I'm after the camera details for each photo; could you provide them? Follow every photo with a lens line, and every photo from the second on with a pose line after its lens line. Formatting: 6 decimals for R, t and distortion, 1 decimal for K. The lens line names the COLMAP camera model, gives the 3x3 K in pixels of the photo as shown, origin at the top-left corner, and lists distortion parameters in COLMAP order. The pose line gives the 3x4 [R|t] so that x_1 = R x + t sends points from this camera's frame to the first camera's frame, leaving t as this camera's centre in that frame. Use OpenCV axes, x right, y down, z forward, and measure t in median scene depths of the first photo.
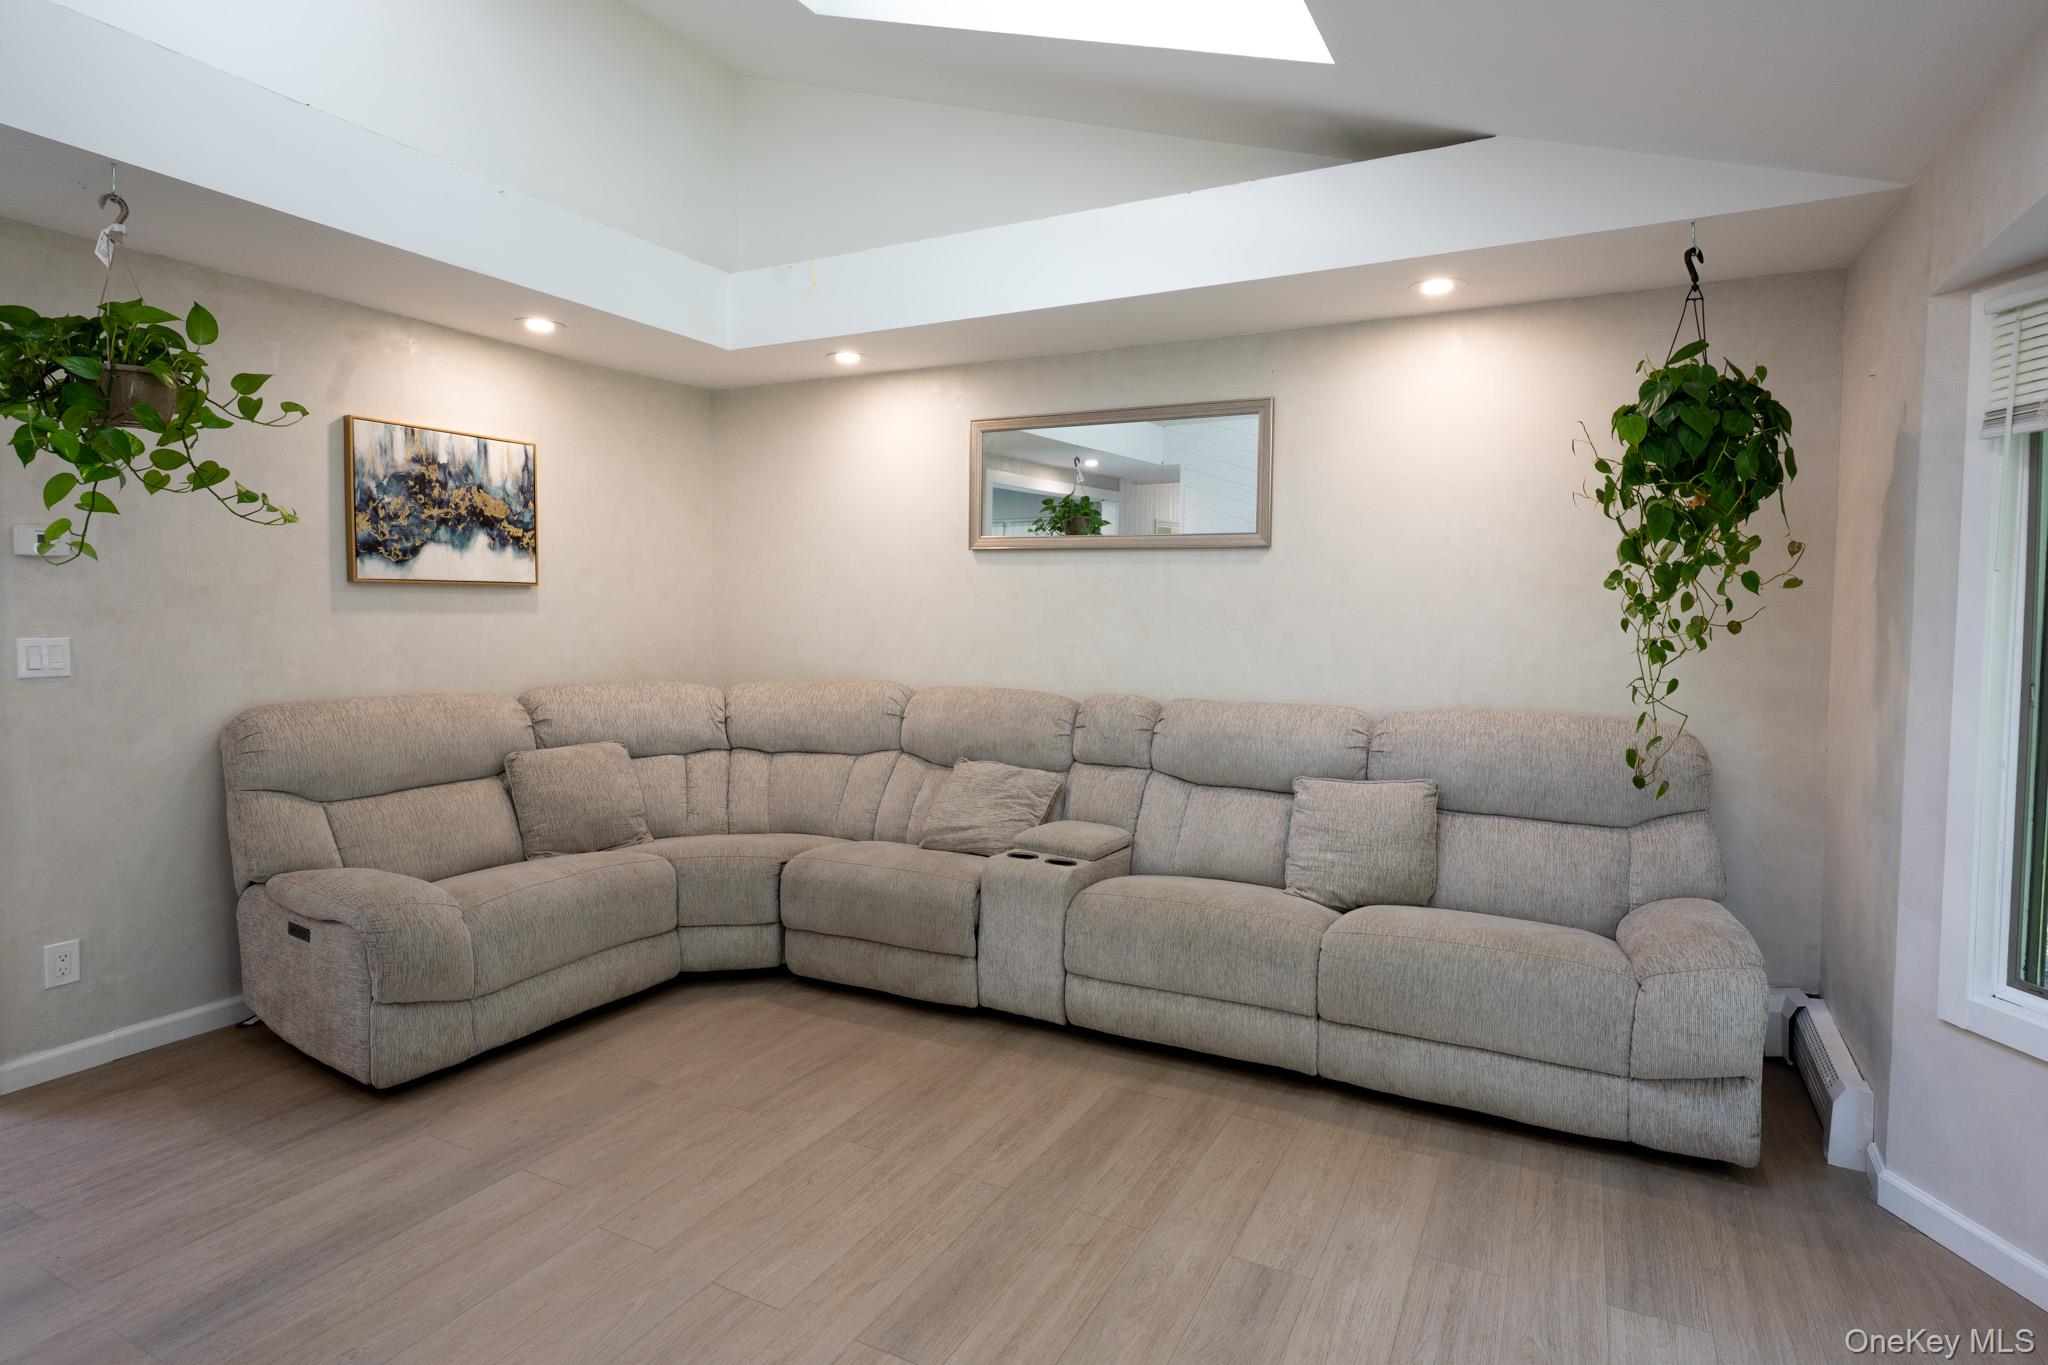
lens RADIAL K [[1062.7, 0, 1024.6], [0, 1062.7, 610.6], [0, 0, 1]] dist [-0.001669, 0.000308]
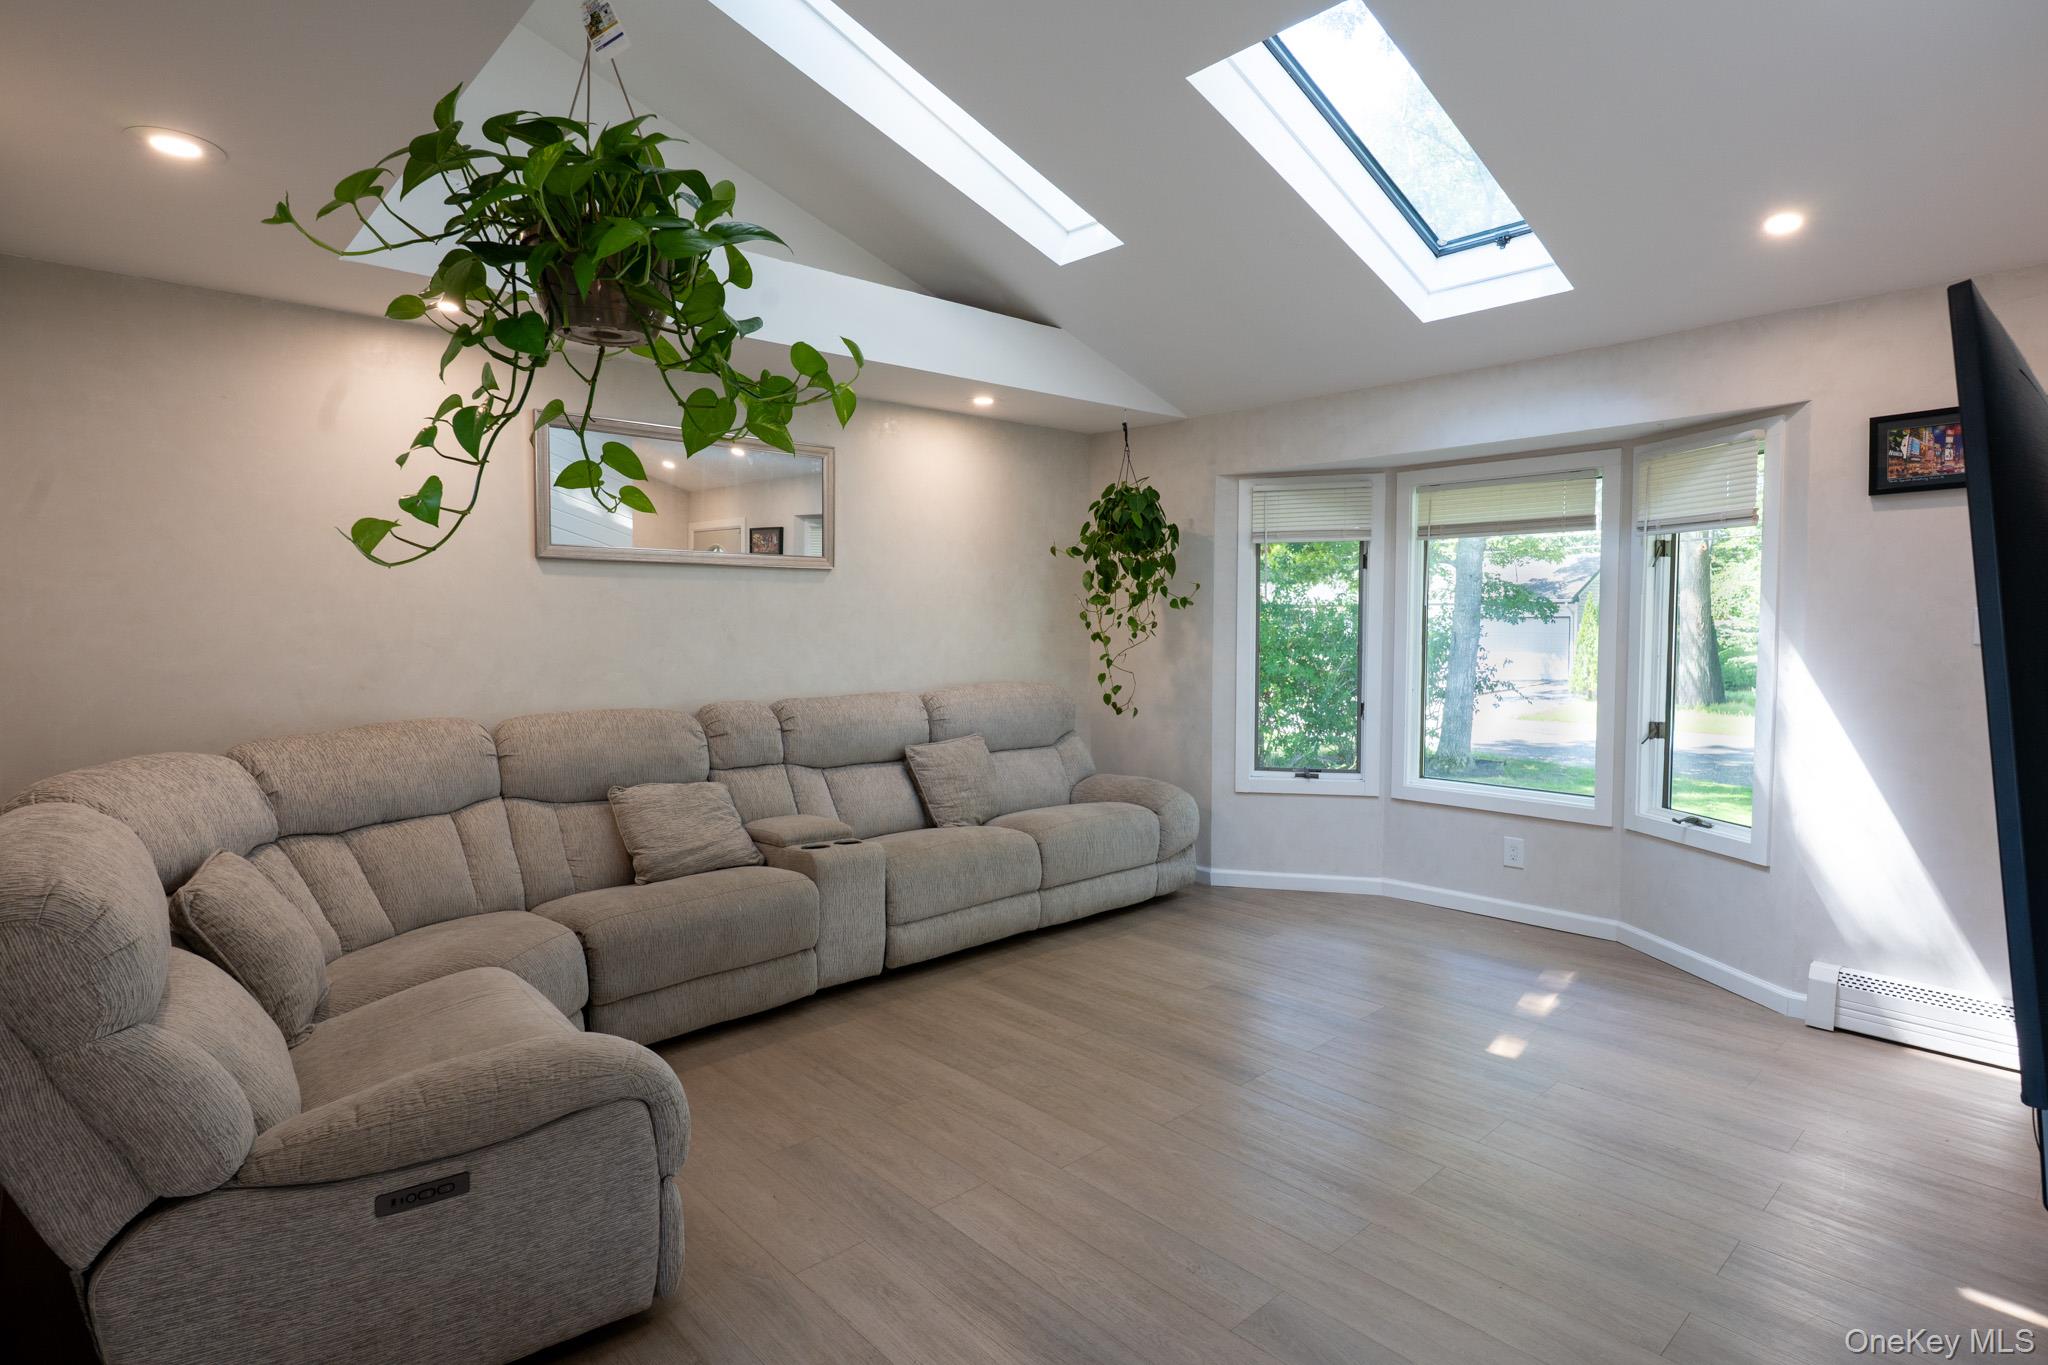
lens RADIAL K [[1062.7, 0, 1024.6], [0, 1062.7, 610.6], [0, 0, 1]] dist [-0.001669, 0.000308]
pose [[0.341282, -0.003572, 0.939954, -1.182072], [0.013754, 0.999905, -0.001194, -0.011652], [-0.939860, 0.013335, 0.341298, 0.513067]]
